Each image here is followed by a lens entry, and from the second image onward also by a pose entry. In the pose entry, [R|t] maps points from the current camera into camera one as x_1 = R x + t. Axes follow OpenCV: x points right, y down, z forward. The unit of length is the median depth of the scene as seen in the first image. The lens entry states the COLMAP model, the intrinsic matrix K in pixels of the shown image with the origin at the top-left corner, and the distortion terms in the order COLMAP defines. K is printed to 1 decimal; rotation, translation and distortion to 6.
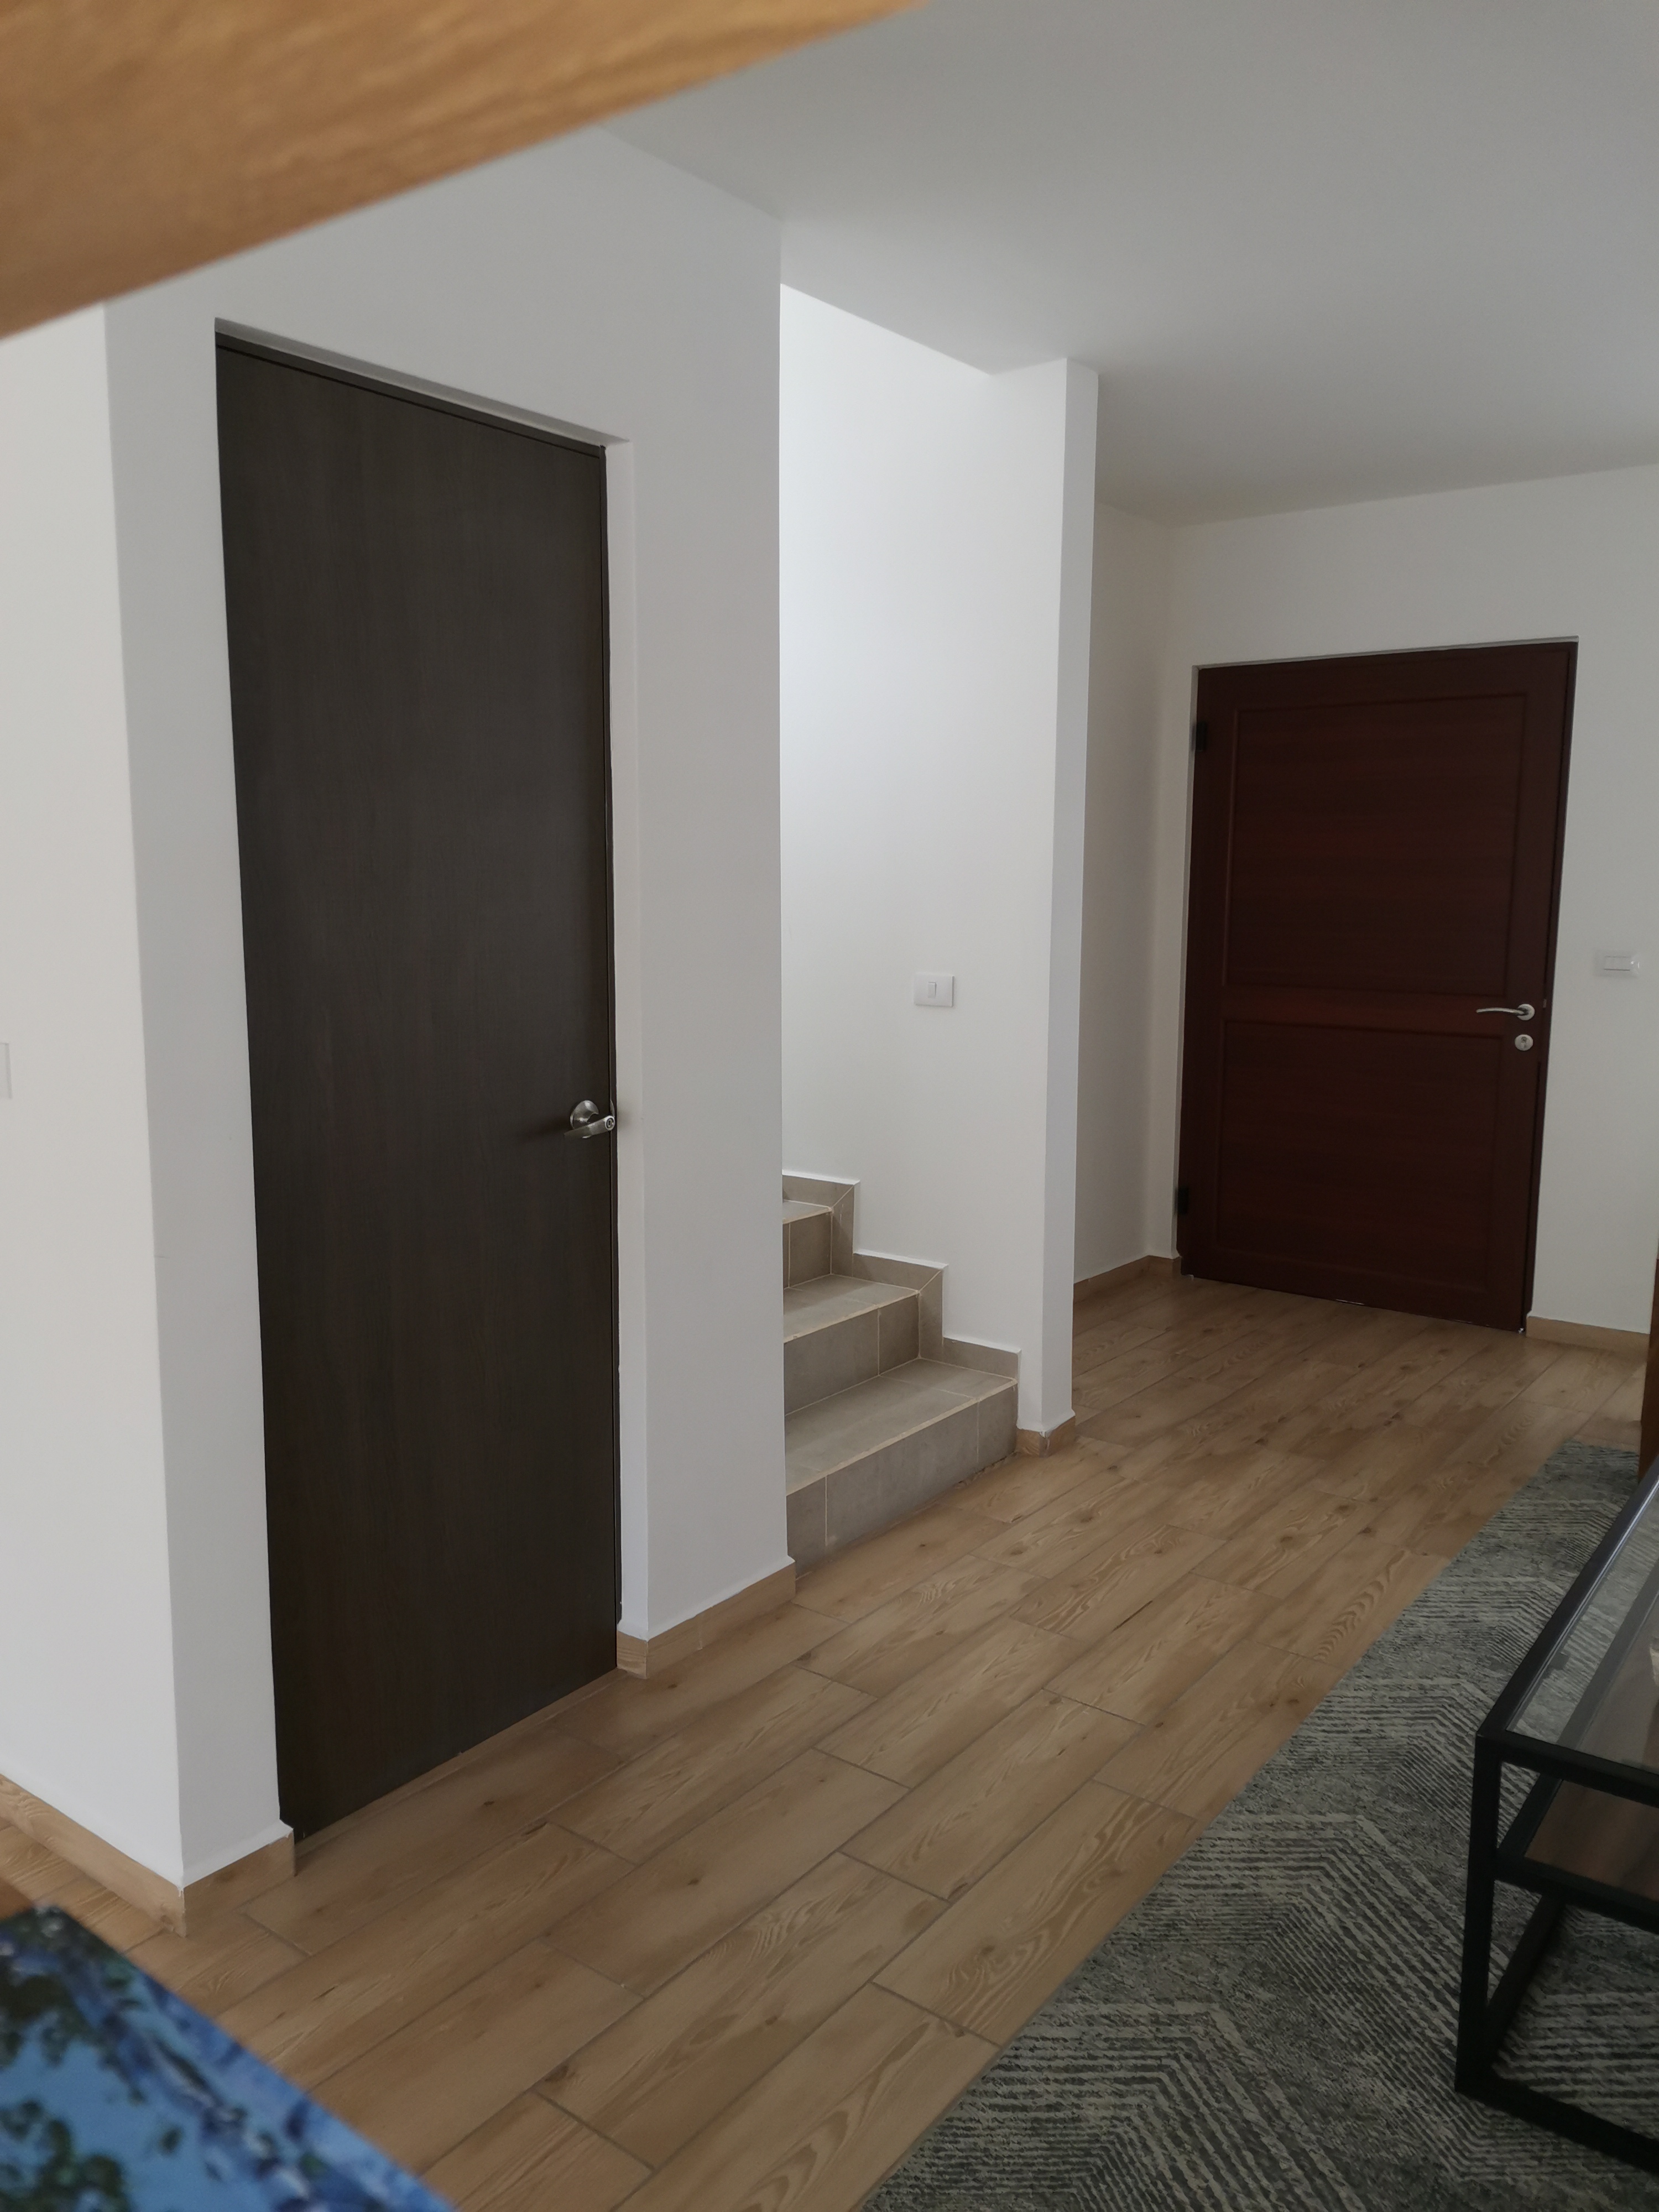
lens RADIAL K [[1659.3, 0, 829.6], [0, 1659.3, 1101.5], [0, 0, 1]] dist [0.071461, -0.039739]
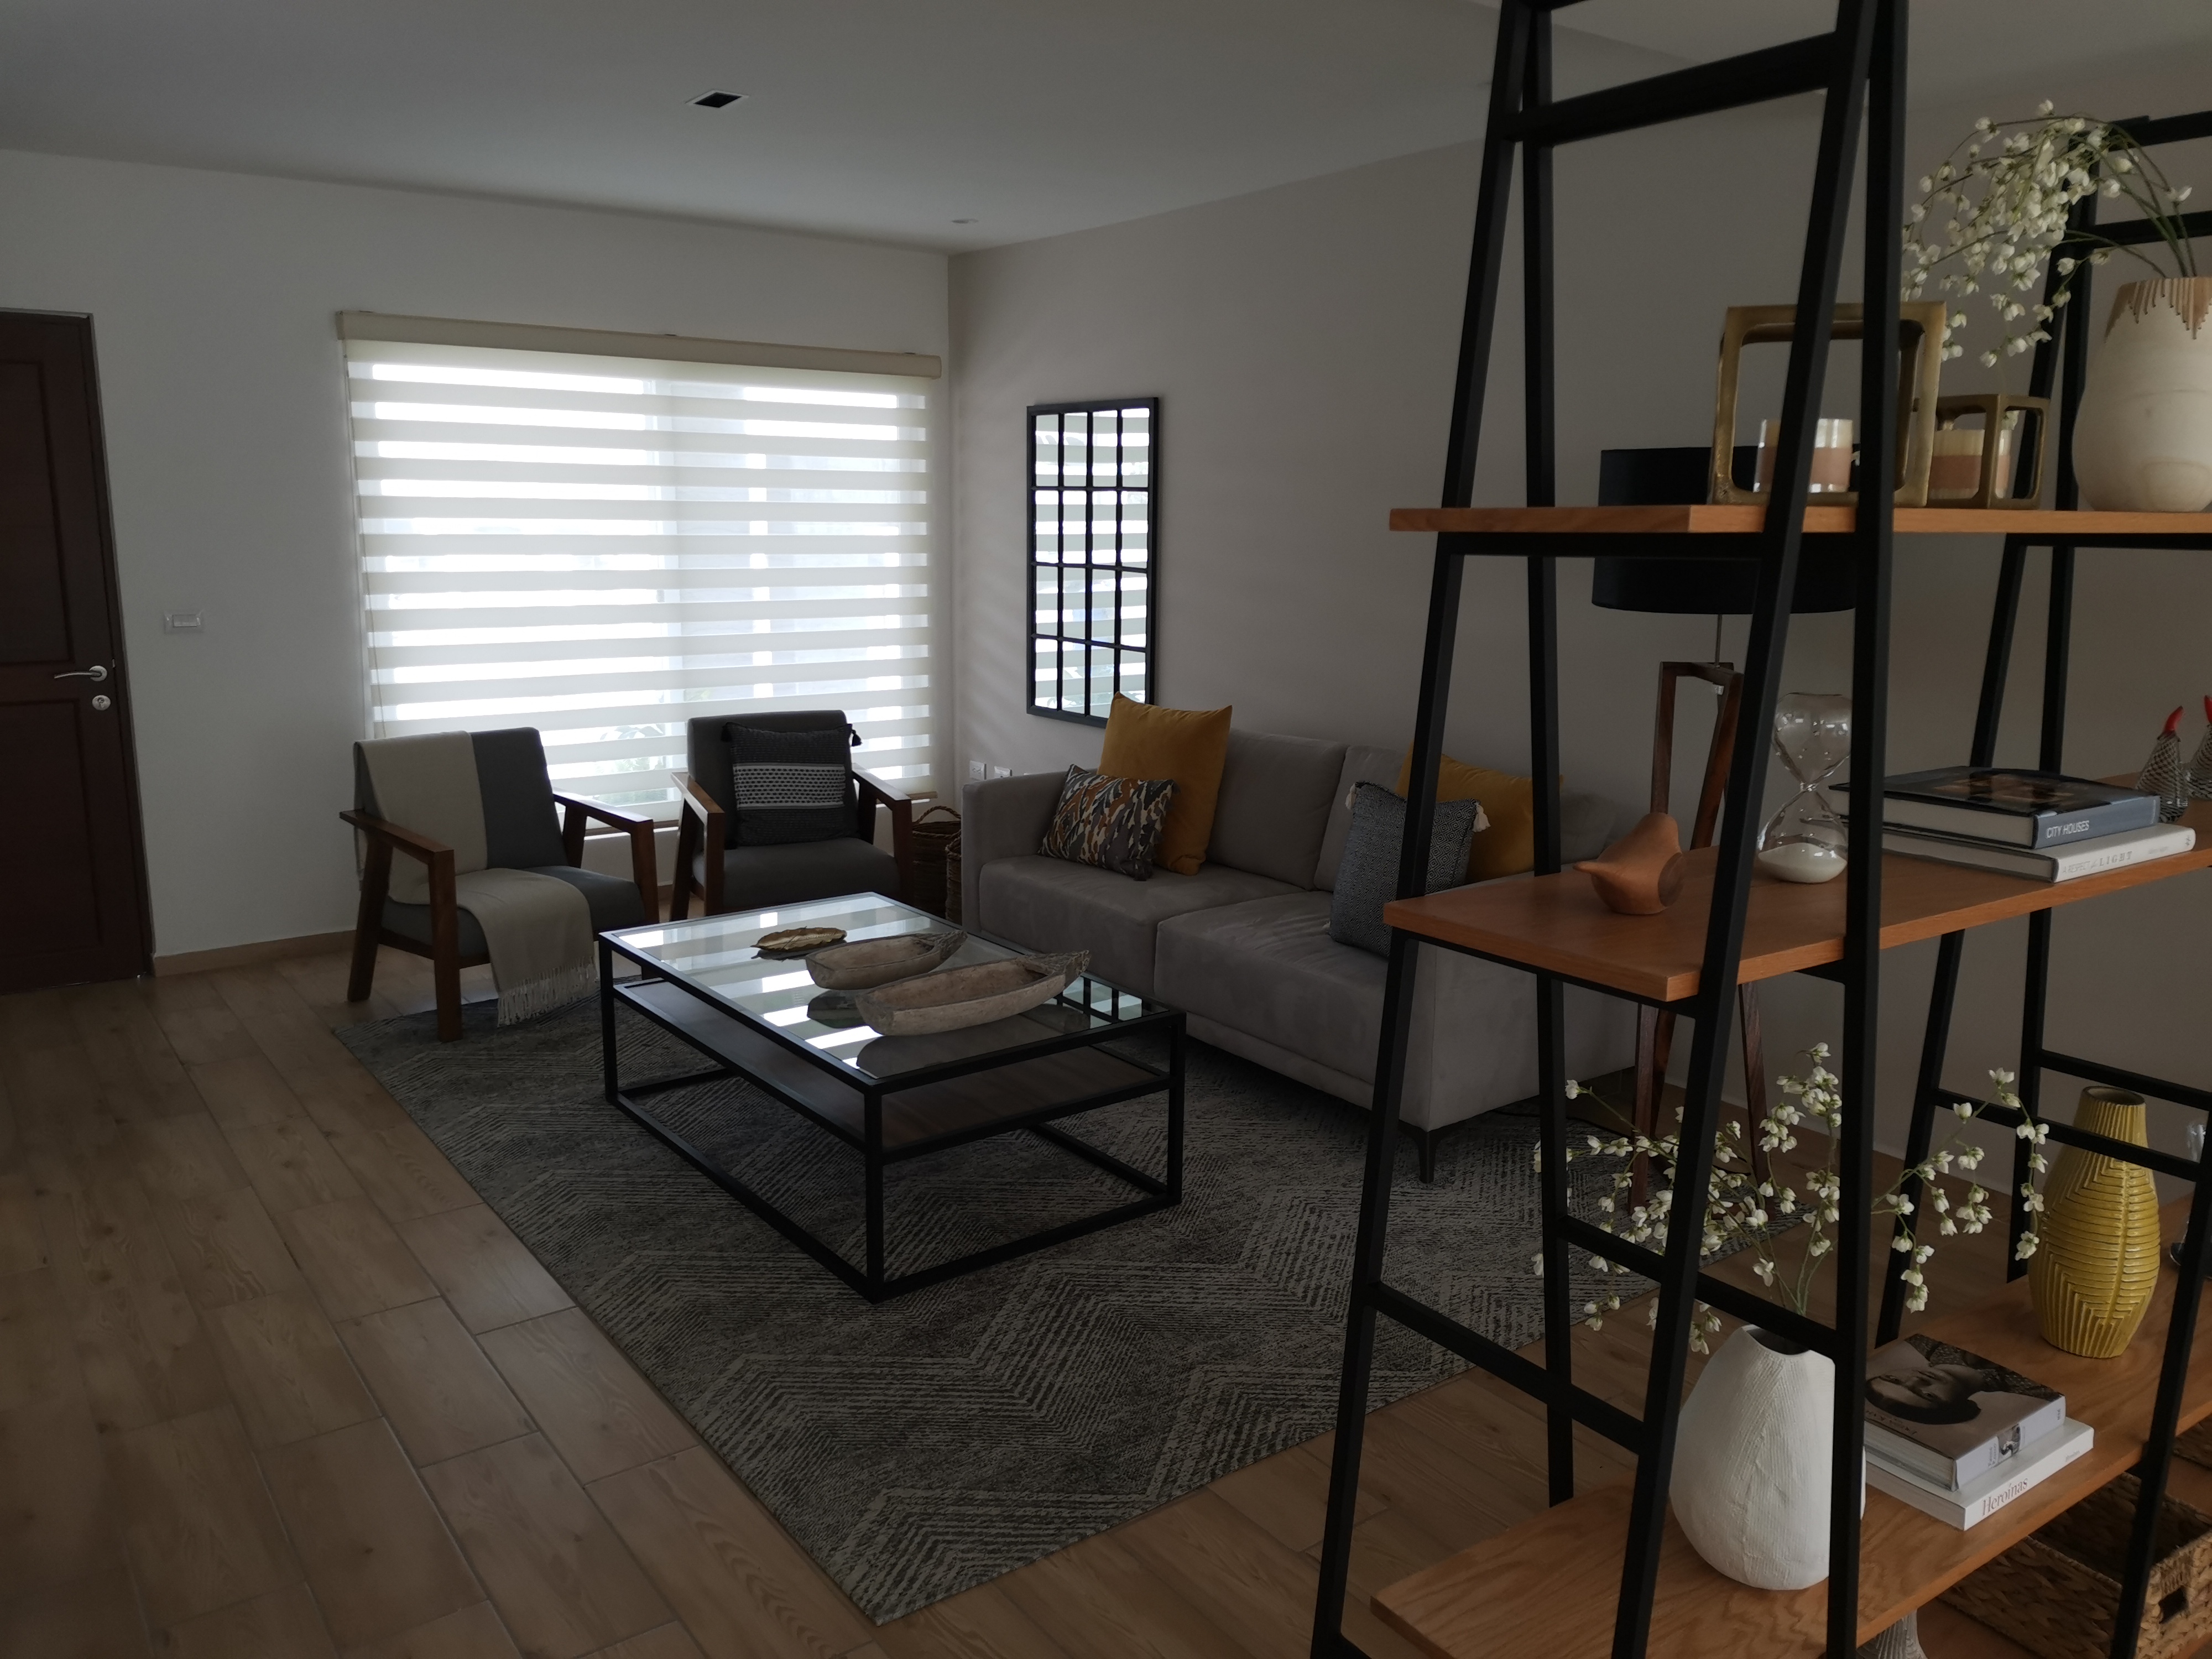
lens RADIAL K [[1659.3, 0, 1109.0], [0, 1659.3, 832.7], [0, 0, 1]] dist [0.071461, -0.039739]
pose [[0.286474, -0.188612, 0.939339, -0.569071], [0.129602, 0.979048, 0.157060, -0.055990], [-0.949282, 0.076747, 0.304917, 0.132020]]
